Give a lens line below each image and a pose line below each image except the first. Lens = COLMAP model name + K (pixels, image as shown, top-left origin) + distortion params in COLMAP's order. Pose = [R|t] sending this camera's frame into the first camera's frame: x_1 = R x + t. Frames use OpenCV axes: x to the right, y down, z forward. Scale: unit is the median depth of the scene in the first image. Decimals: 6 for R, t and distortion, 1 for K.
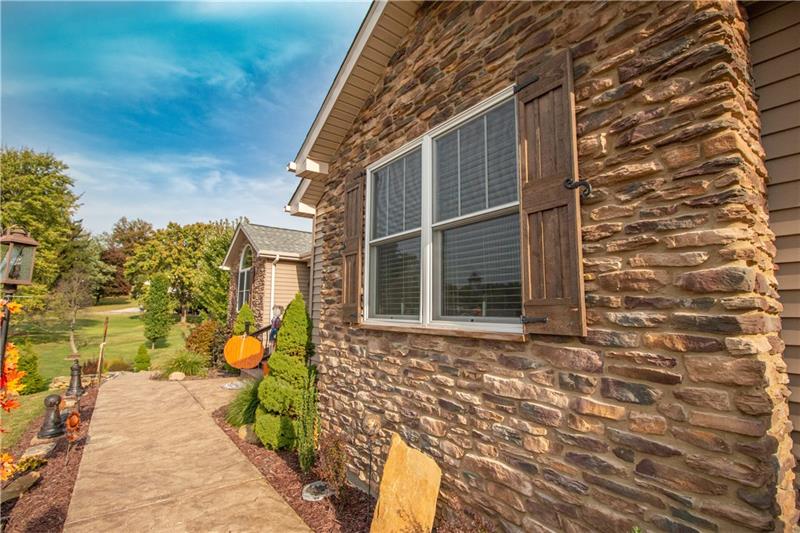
lens RADIAL K [[382.4, 0, 402.3], [0, 382.4, 256.5], [0, 0, 1]] dist [-0.003268, -0.000312]
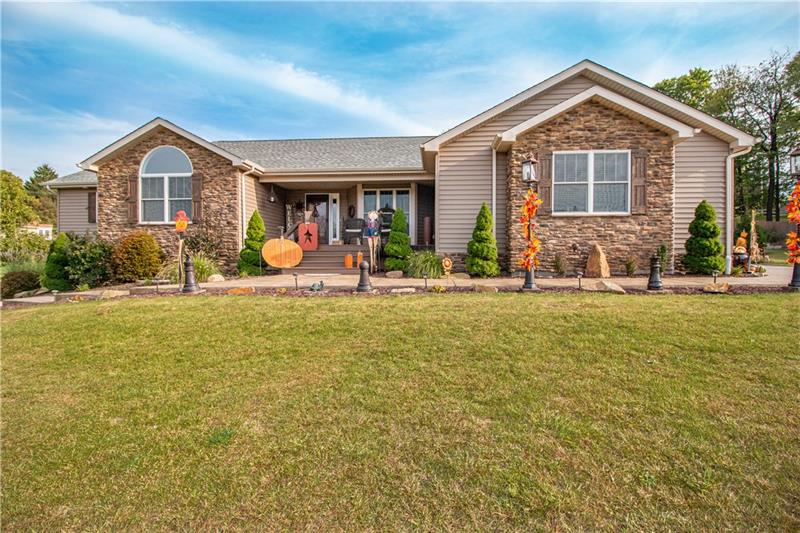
lens RADIAL K [[382.4, 0, 402.3], [0, 382.4, 256.5], [0, 0, 1]] dist [-0.003268, -0.000312]
pose [[0.660887, 0.006467, 0.750458, -3.658676], [-0.103507, 0.991192, 0.082612, 0.470403], [-0.743313, -0.132275, 0.655735, 0.038311]]
